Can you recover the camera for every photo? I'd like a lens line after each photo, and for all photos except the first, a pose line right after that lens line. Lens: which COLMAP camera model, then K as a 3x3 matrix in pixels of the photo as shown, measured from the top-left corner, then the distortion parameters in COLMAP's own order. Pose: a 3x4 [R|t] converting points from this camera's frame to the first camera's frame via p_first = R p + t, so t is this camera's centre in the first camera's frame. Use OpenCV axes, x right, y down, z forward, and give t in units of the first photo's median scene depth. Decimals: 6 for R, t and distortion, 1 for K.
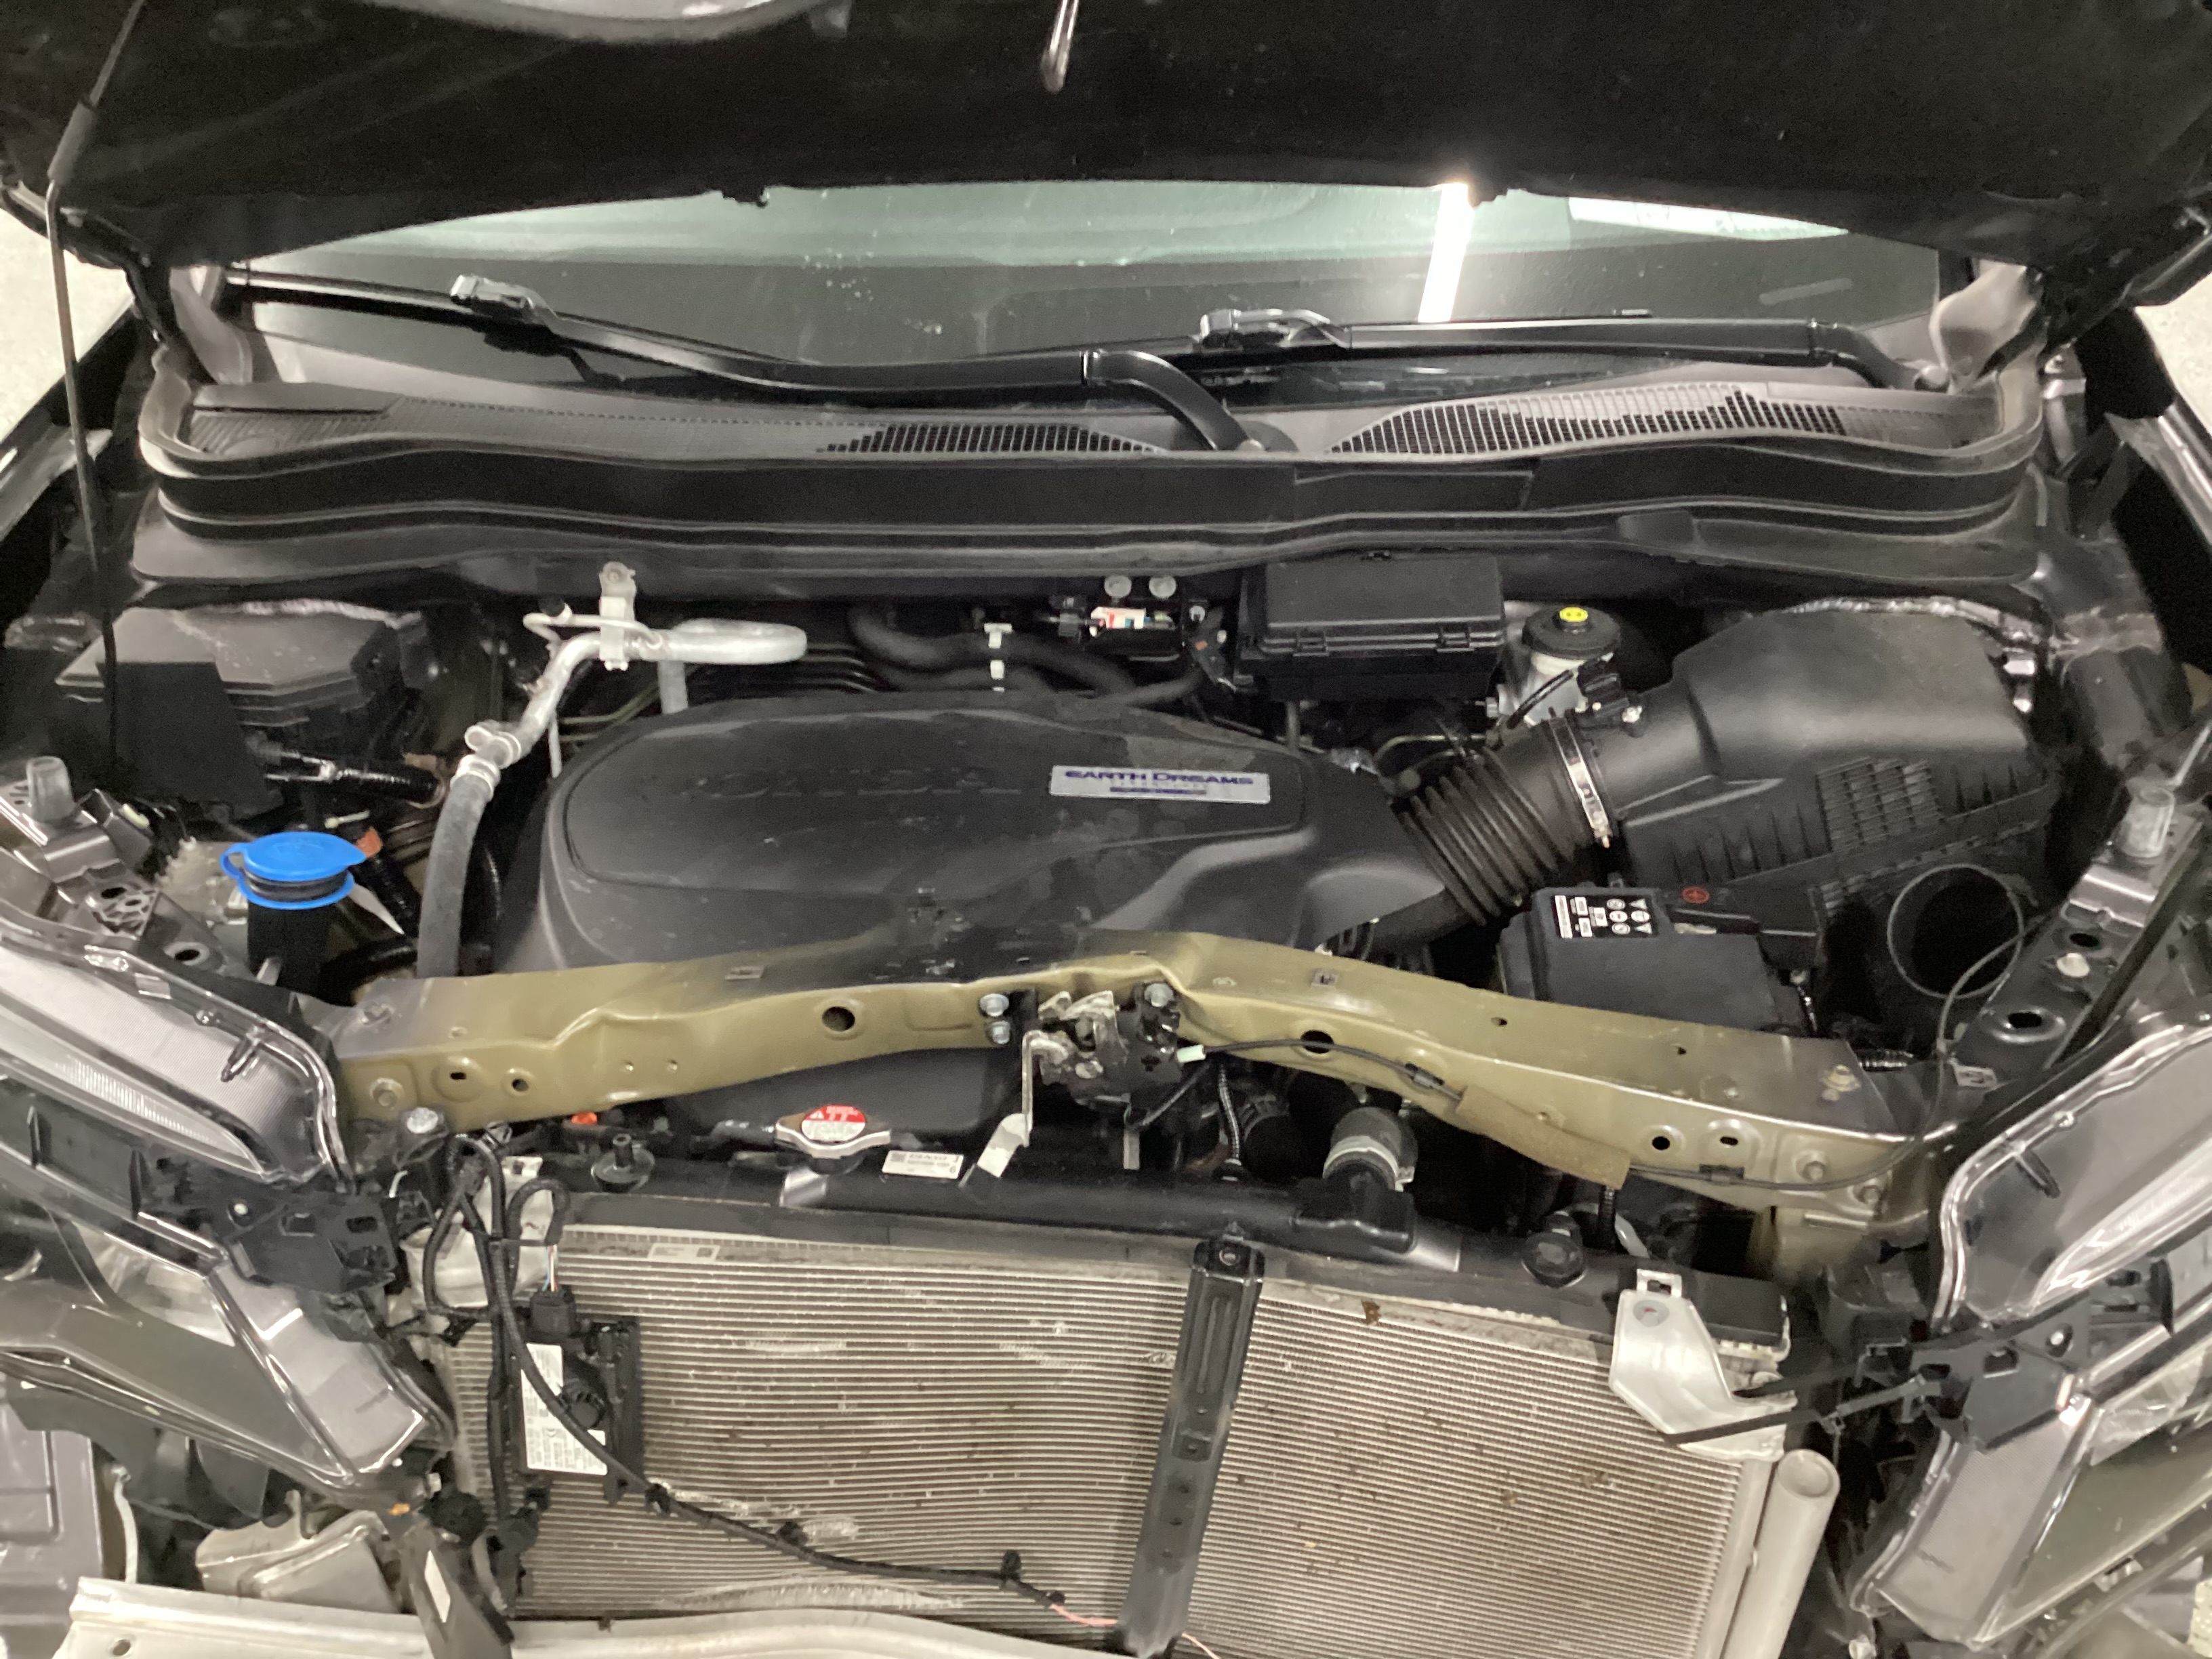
lens RADIAL K [[1991.7, 0, 1106.0], [0, 1991.7, 829.5], [0, 0, 1]] dist [0.110945, -0.260295]
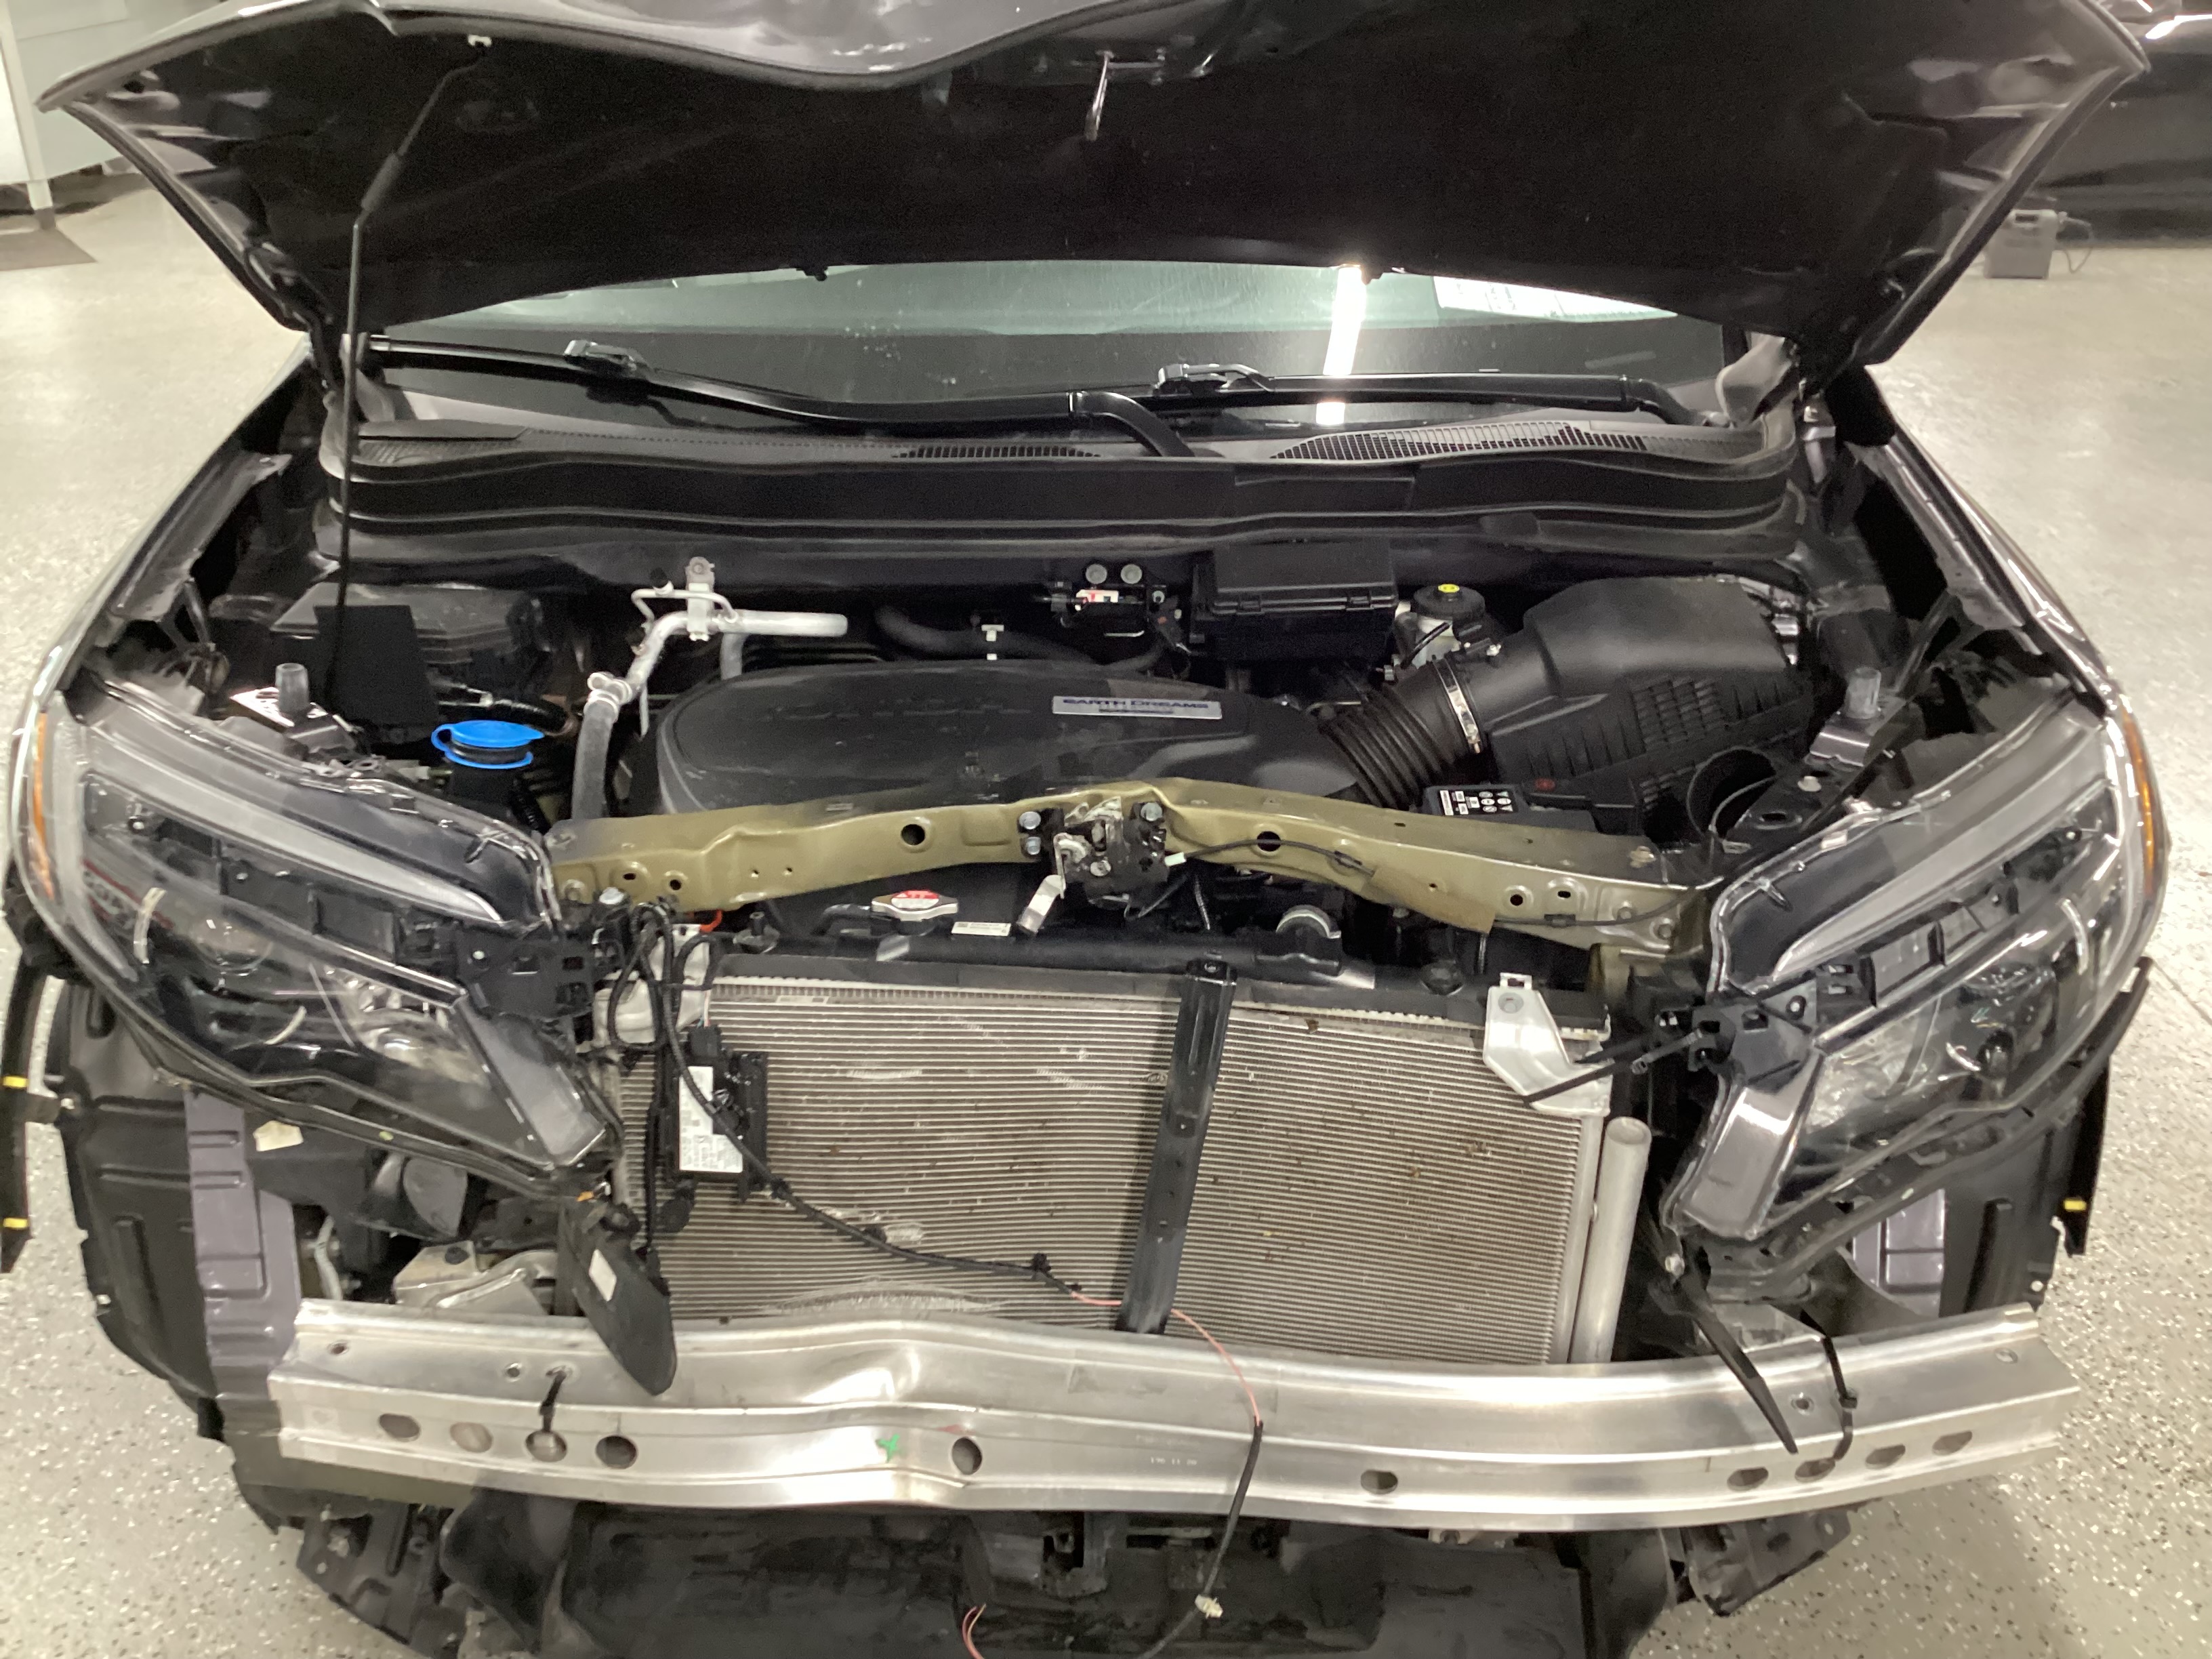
lens RADIAL K [[1991.7, 0, 1106.0], [0, 1991.7, 829.5], [0, 0, 1]] dist [0.110945, -0.260295]
pose [[0.998693, -0.005971, 0.050765, -0.067615], [0.011016, 0.994958, -0.099685, 0.211318], [-0.049914, 0.100114, 0.993723, -0.319736]]
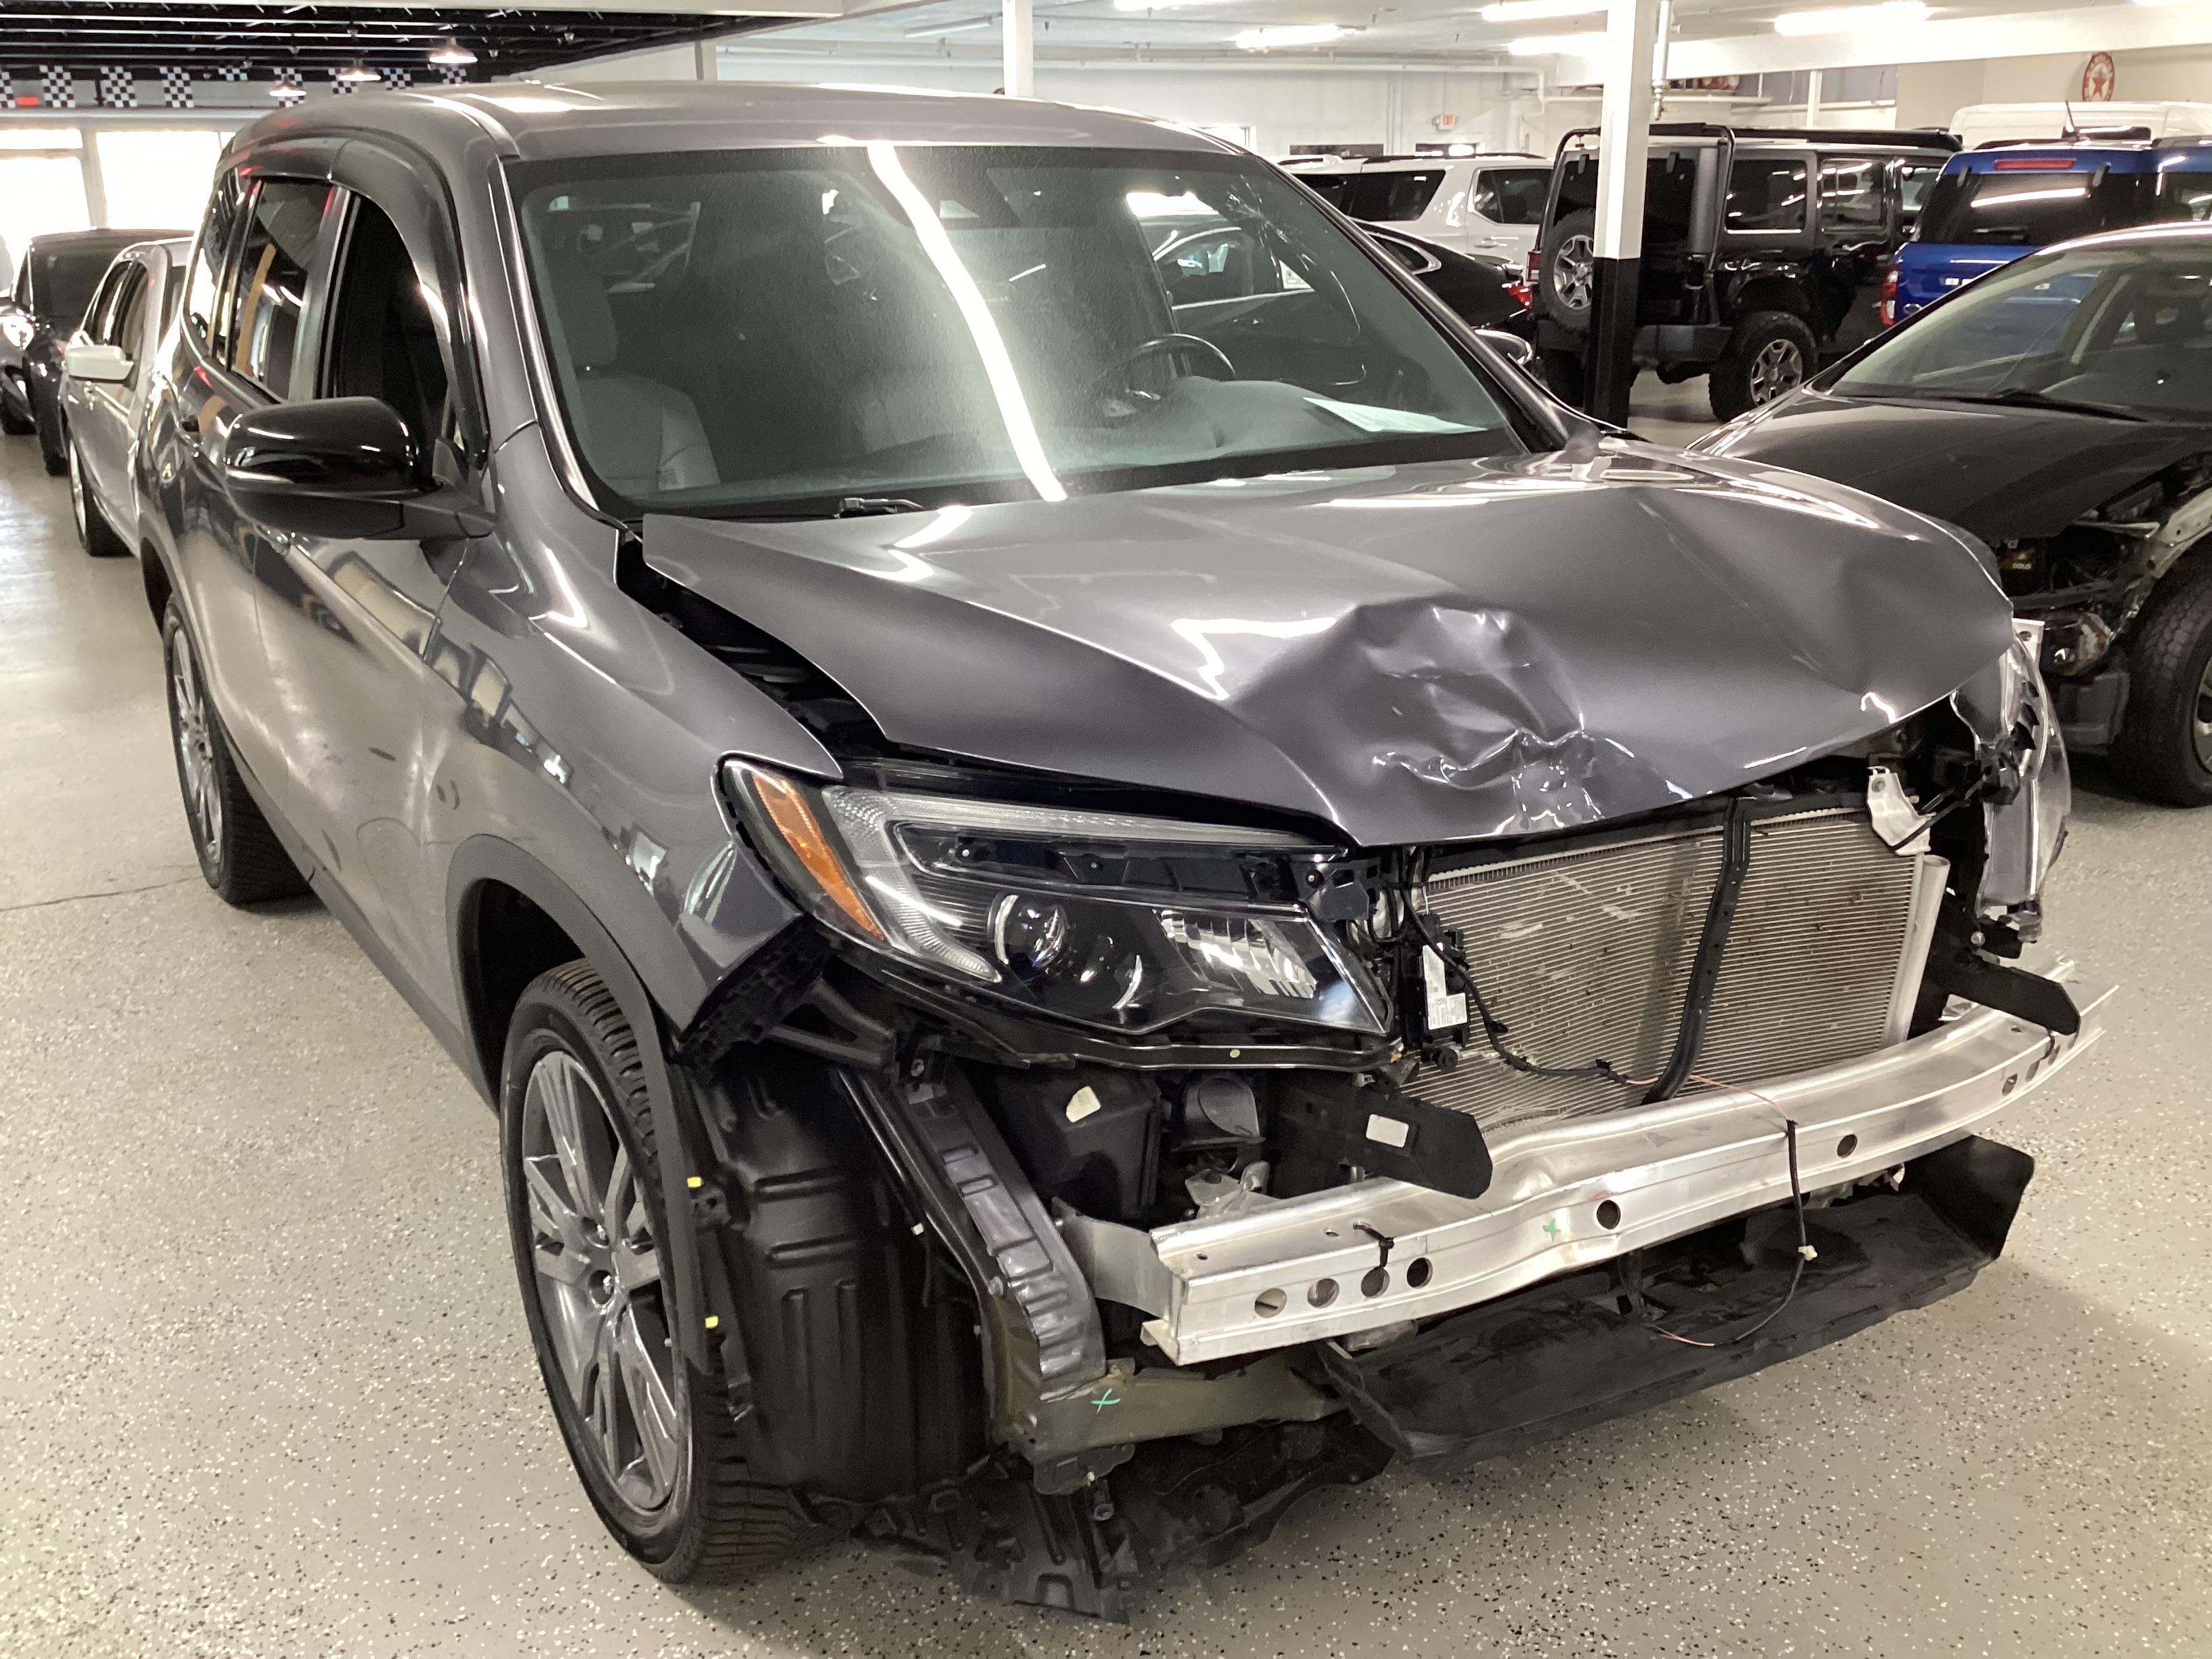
lens RADIAL K [[1991.7, 0, 1106.0], [0, 1991.7, 829.5], [0, 0, 1]] dist [0.110945, -0.260295]
pose [[0.829239, -0.160977, 0.535210, -1.284679], [0.292176, 0.941206, -0.169599, 0.336236], [-0.476441, 0.297013, 0.827518, -0.296886]]
